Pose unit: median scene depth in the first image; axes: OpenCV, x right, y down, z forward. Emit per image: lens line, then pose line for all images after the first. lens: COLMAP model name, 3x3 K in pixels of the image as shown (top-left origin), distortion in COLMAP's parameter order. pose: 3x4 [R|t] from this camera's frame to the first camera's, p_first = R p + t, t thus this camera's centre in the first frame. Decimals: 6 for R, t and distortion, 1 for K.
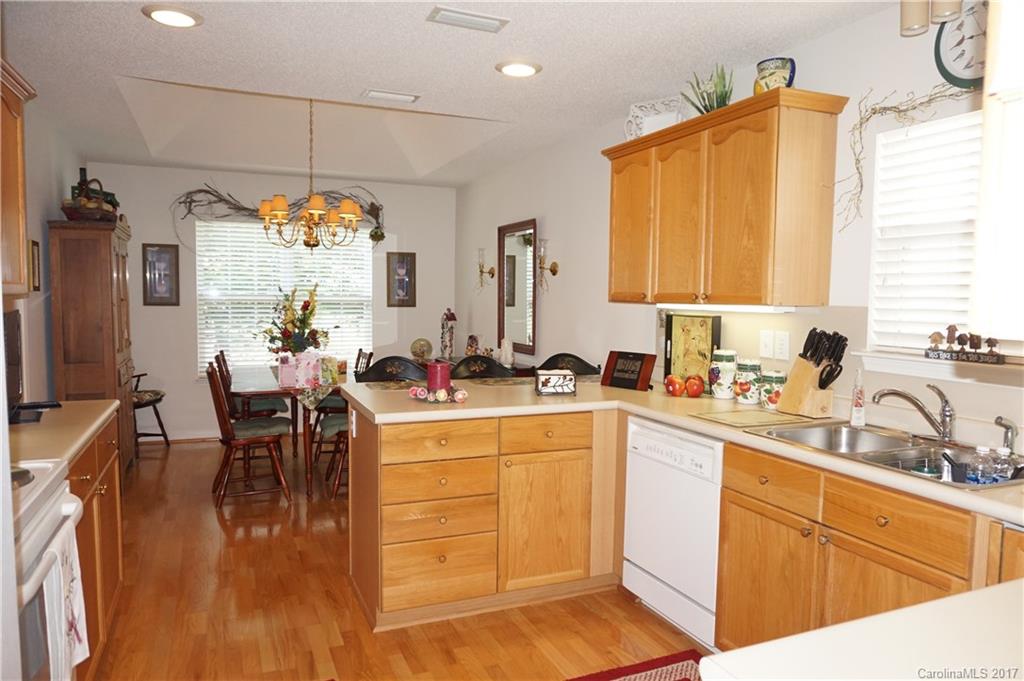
lens RADIAL K [[690.1, 0, 511.0], [0, 690.1, 344.7], [0, 0, 1]] dist [0.000217, 0.001381]
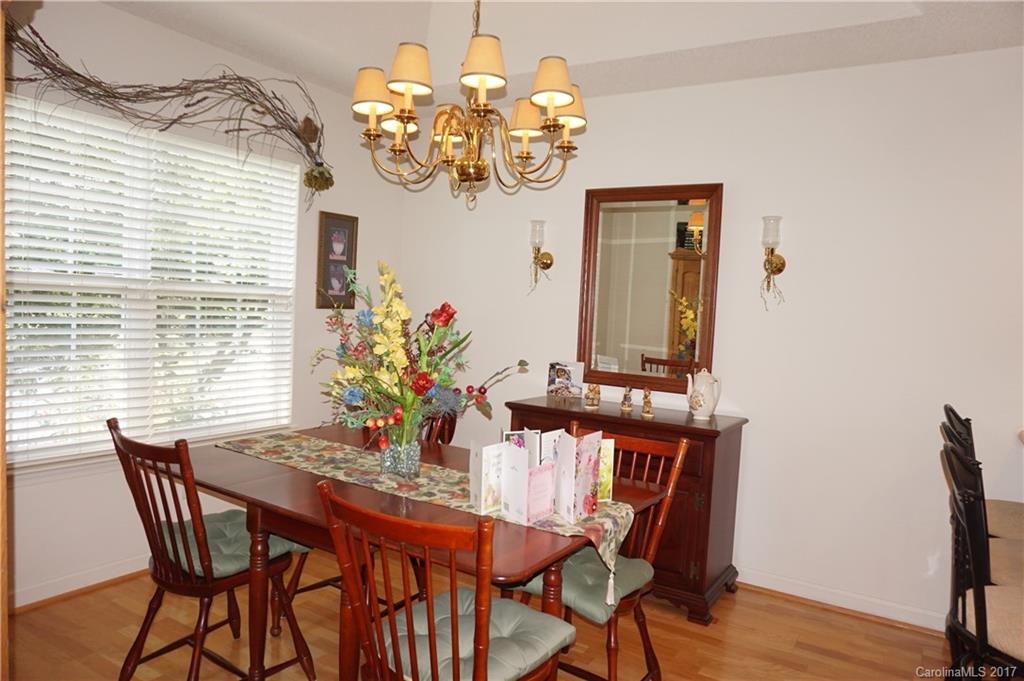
lens RADIAL K [[690.1, 0, 516.2], [0, 690.1, 337.4], [0, 0, 1]] dist [0.000217, 0.001381]
pose [[0.817465, 0.000082, 0.575978, -0.379722], [0.001808, 0.999995, -0.002709, -0.030169], [-0.575975, 0.003256, 0.817461, 0.460399]]
